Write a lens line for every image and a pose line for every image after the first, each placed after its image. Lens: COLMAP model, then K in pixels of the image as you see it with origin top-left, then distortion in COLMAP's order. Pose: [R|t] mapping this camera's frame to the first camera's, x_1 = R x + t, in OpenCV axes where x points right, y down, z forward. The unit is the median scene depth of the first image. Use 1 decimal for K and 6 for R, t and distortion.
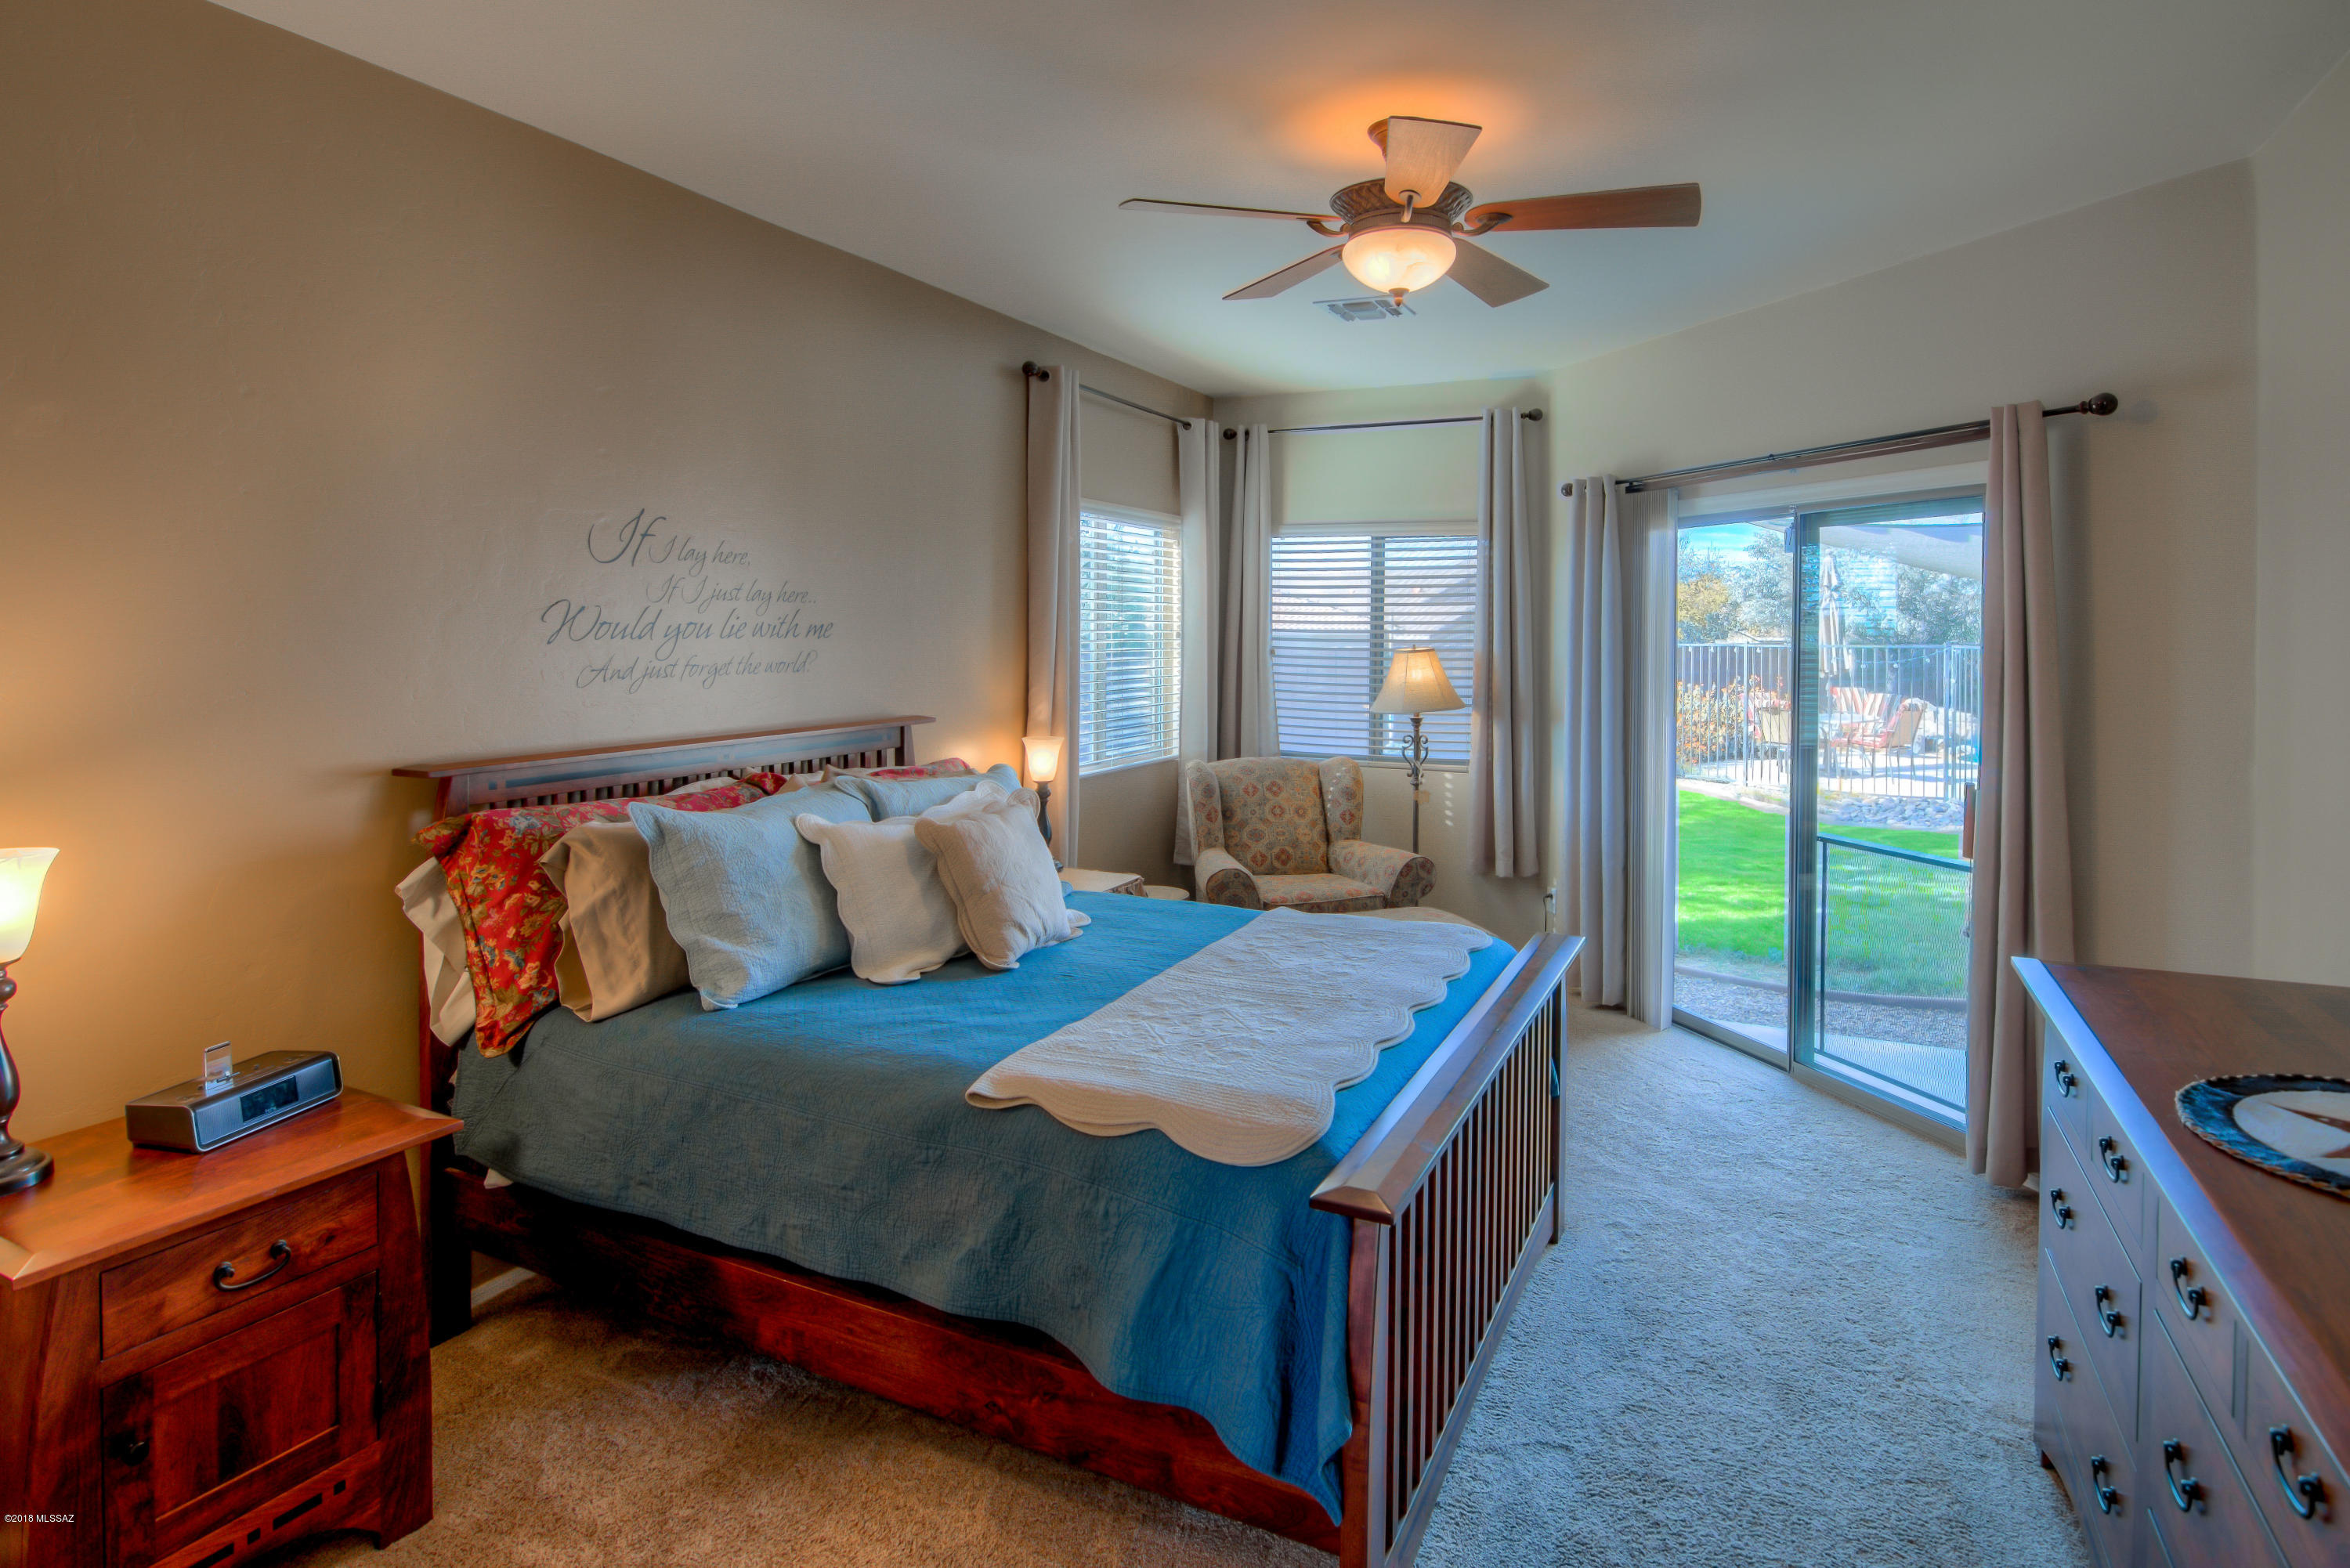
lens RADIAL K [[1277.8, 0, 1180.0], [0, 1277.8, 637.6], [0, 0, 1]] dist [-0.002970, -0.000699]
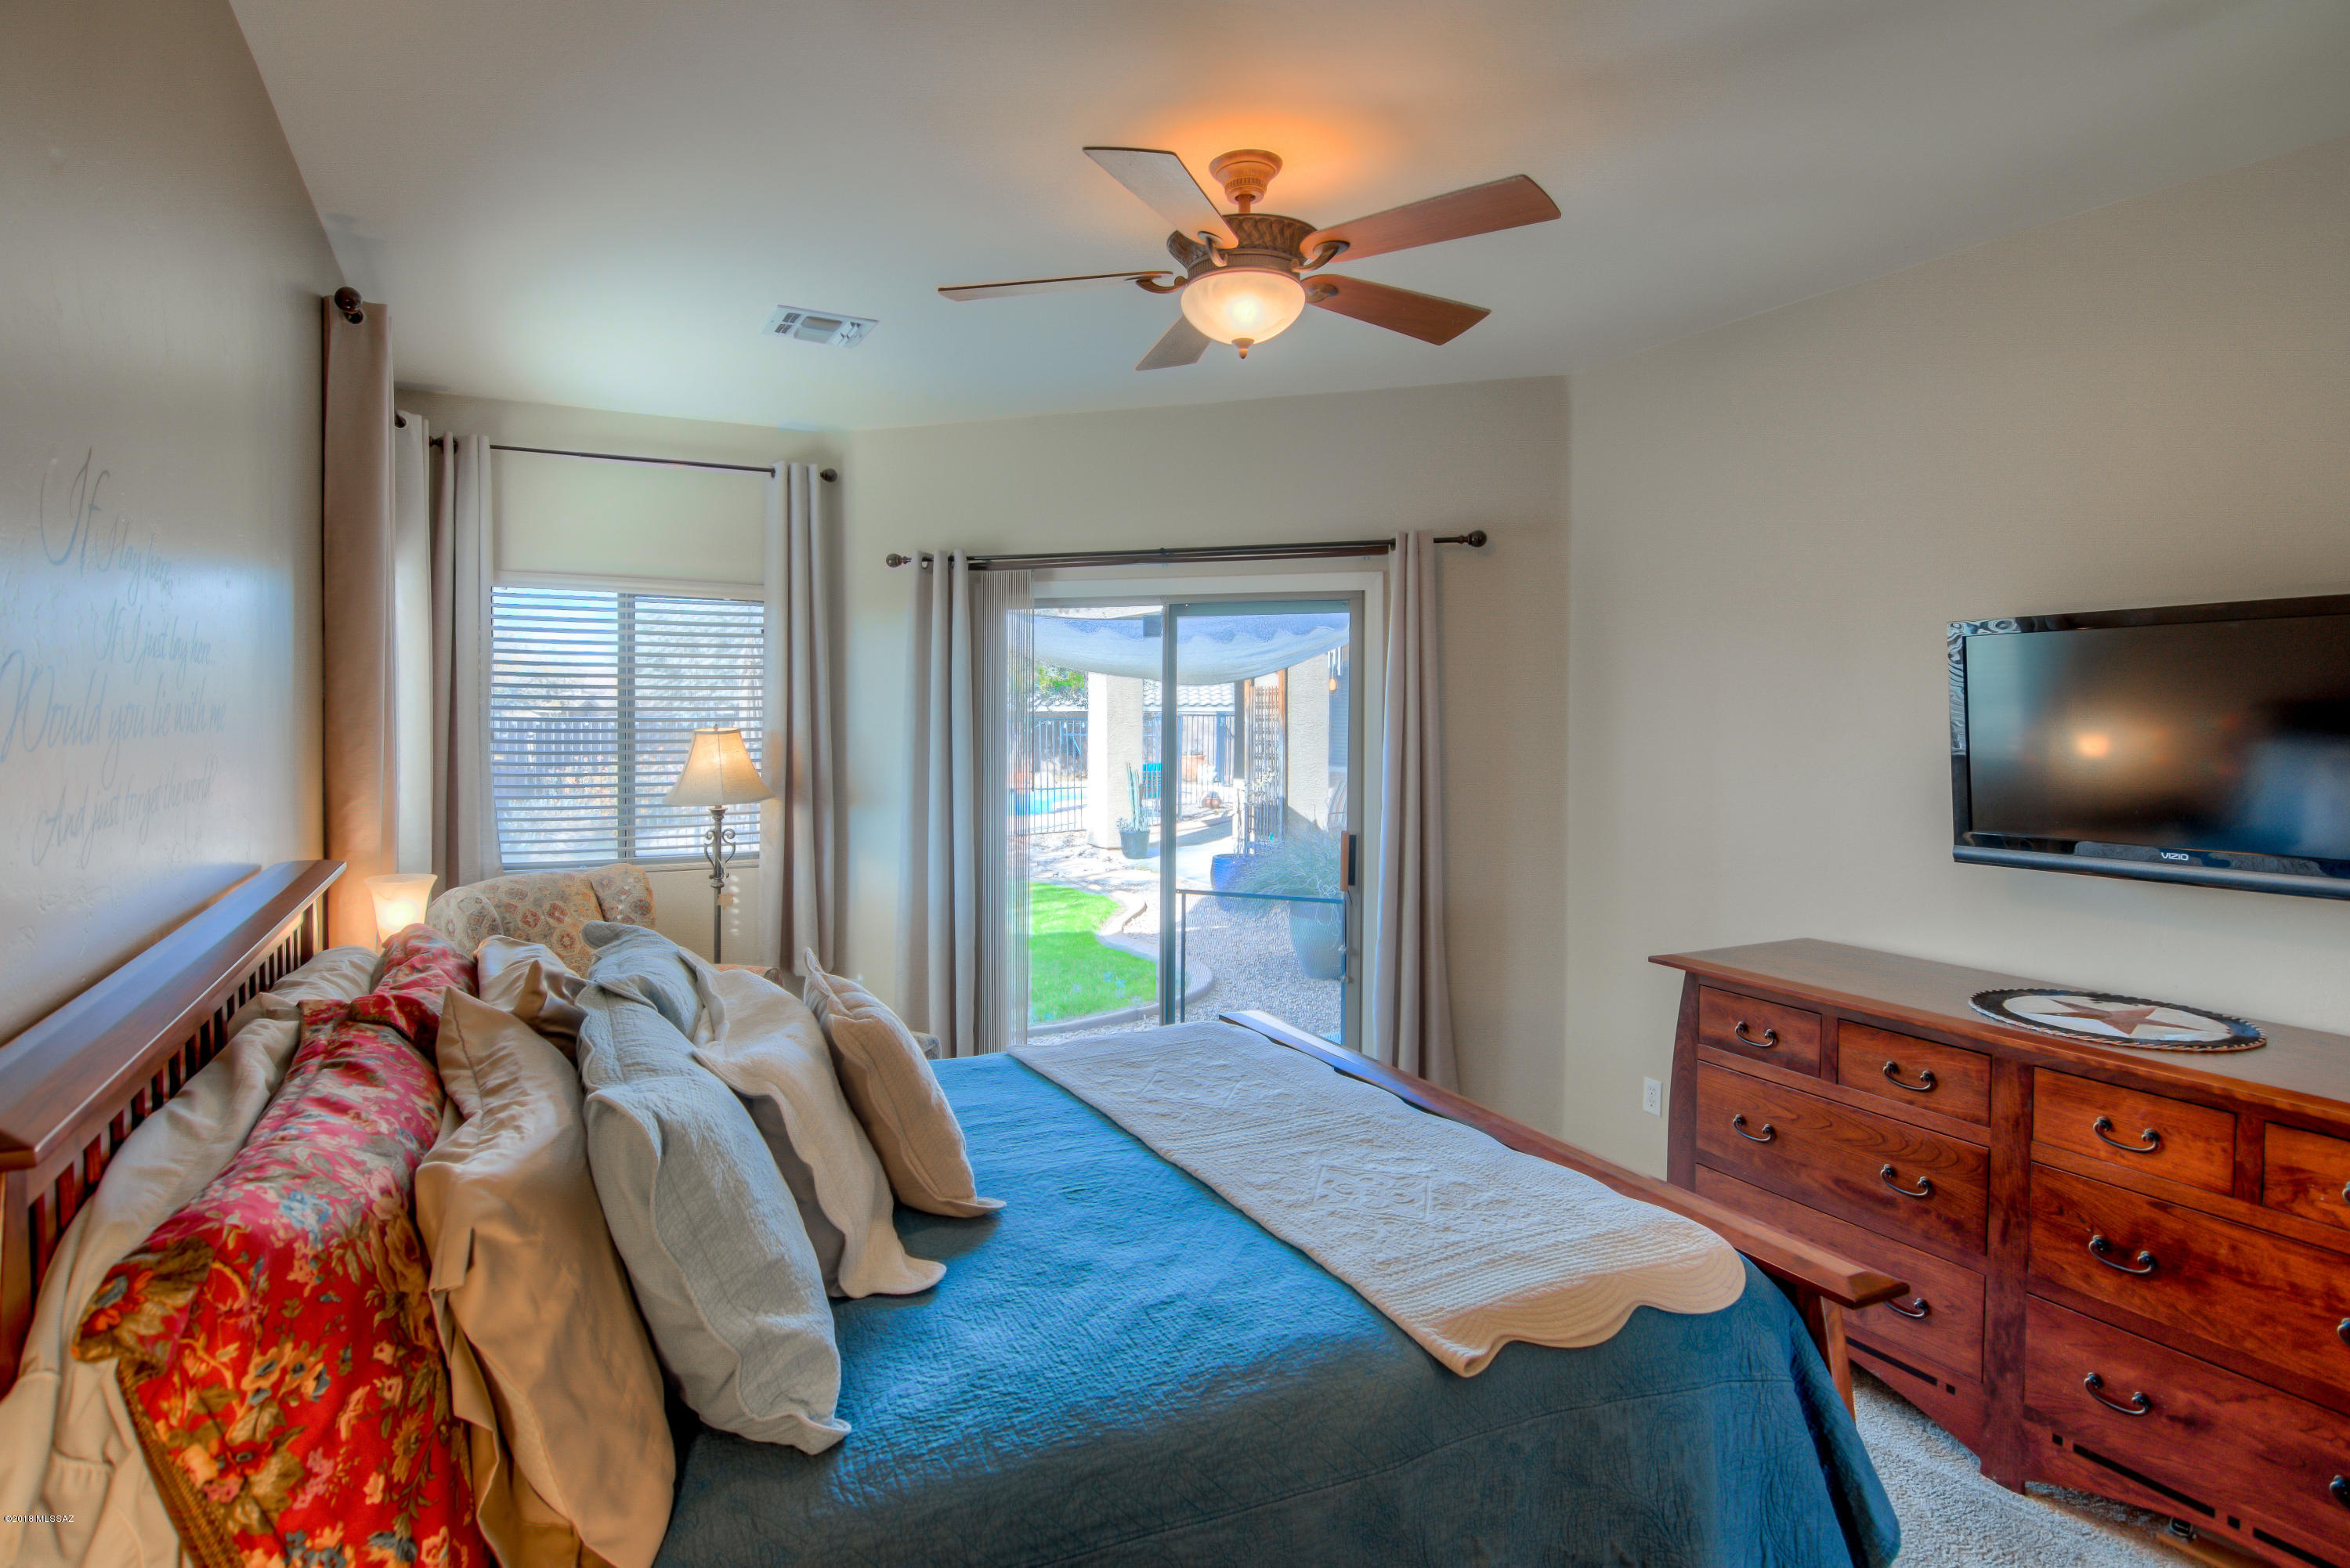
lens RADIAL K [[1250.0, 0, 1172.7], [0, 1250.0, 720.7], [0, 0, 1]] dist [-0.000584, -0.010938]
pose [[0.629026, -0.012673, 0.777281, -0.299404], [0.005415, 0.999914, 0.011921, -0.005574], [-0.777365, -0.003289, 0.629041, 0.253270]]
